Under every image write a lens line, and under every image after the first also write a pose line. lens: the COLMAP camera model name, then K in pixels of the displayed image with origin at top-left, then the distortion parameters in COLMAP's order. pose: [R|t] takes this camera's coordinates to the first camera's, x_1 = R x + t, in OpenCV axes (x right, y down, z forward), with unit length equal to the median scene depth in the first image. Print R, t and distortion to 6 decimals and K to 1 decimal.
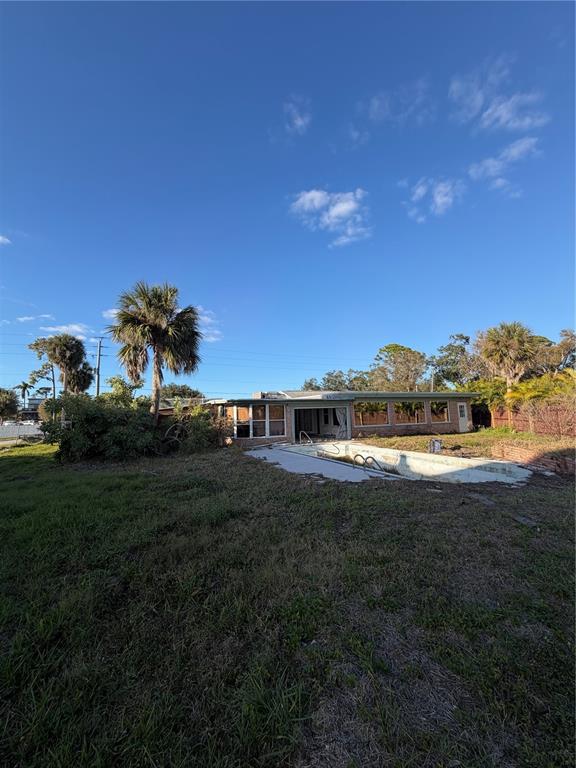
lens RADIAL K [[306.4, 0, 288.0], [0, 306.4, 384.0], [0, 0, 1]] dist [0.000051, -0.000011]
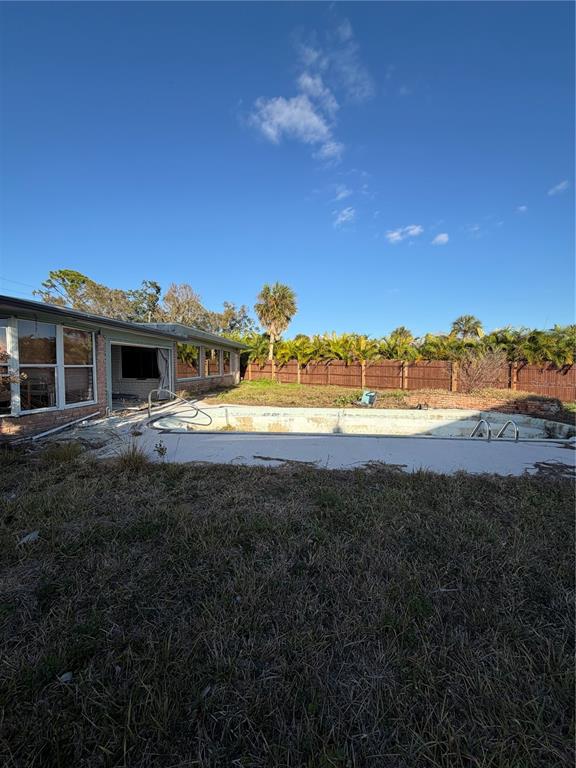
lens RADIAL K [[306.4, 0, 288.0], [0, 306.4, 384.0], [0, 0, 1]] dist [0.000051, -0.000011]
pose [[0.456026, -0.019692, 0.889749, -0.253221], [-0.112345, 0.990484, 0.079503, 0.072503], [-0.882847, -0.136214, 0.449473, 0.519135]]
